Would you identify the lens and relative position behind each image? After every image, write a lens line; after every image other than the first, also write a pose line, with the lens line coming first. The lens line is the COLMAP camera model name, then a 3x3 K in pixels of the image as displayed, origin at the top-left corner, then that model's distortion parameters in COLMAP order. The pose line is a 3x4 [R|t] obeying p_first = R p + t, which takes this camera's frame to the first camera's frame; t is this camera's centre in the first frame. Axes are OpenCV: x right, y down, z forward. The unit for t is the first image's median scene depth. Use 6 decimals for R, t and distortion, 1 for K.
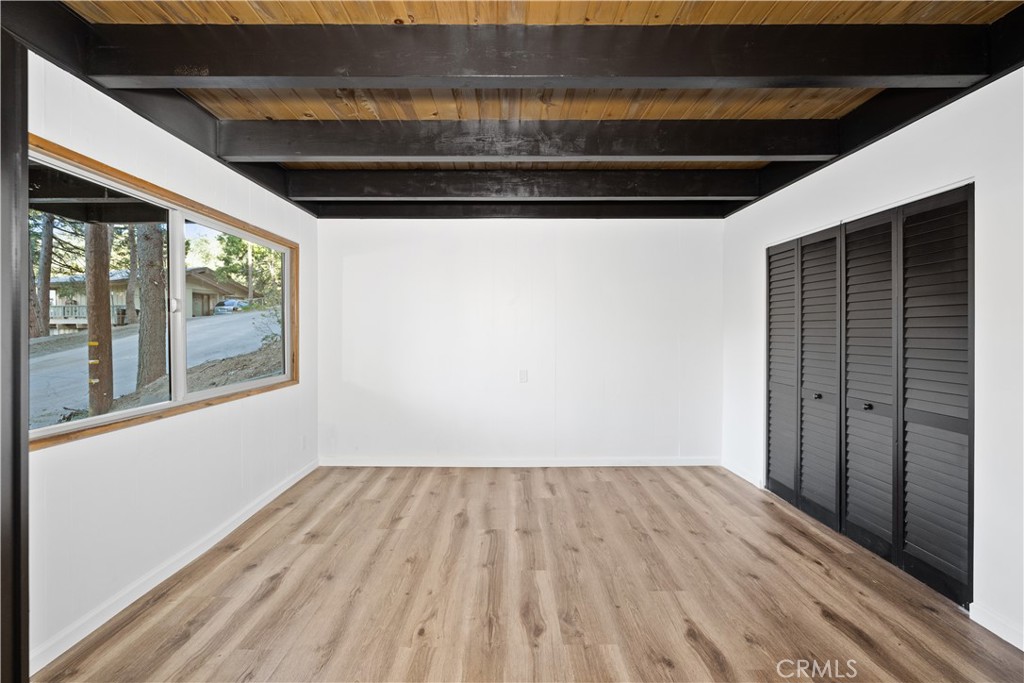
lens RADIAL K [[405.9, 0, 512.0], [0, 405.9, 341.5], [0, 0, 1]] dist [0.001509, 0.000263]
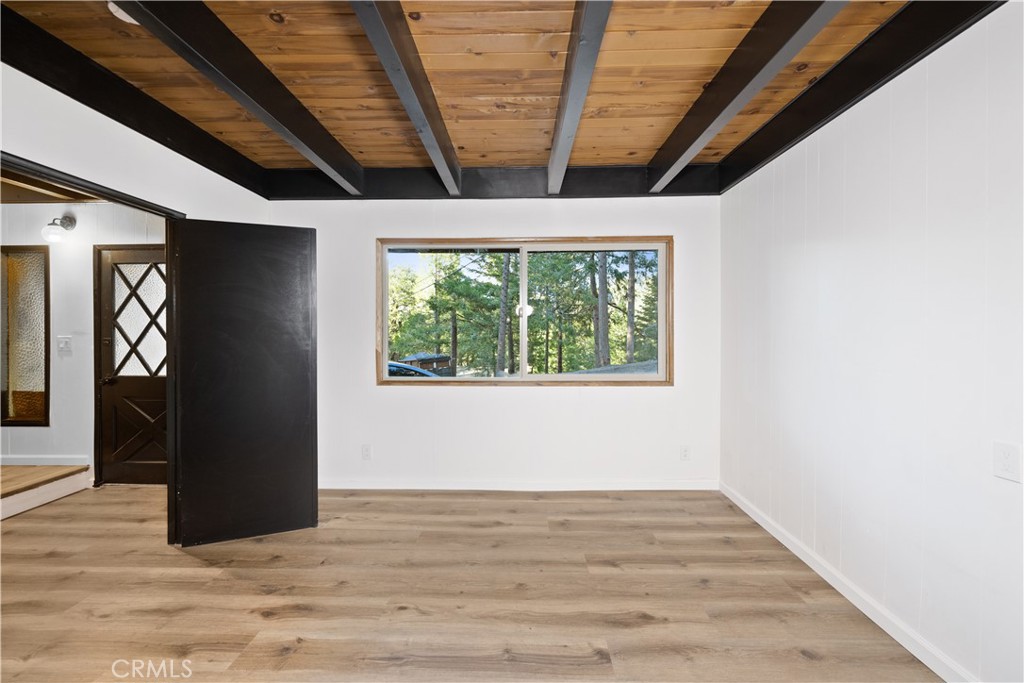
lens RADIAL K [[405.9, 0, 512.0], [0, 405.9, 341.5], [0, 0, 1]] dist [0.001509, 0.000263]
pose [[-0.033289, 0.026212, -0.999102, 0.556296], [-0.018827, 0.999462, 0.026848, -0.026902], [0.999268, 0.019704, -0.032778, 0.865422]]
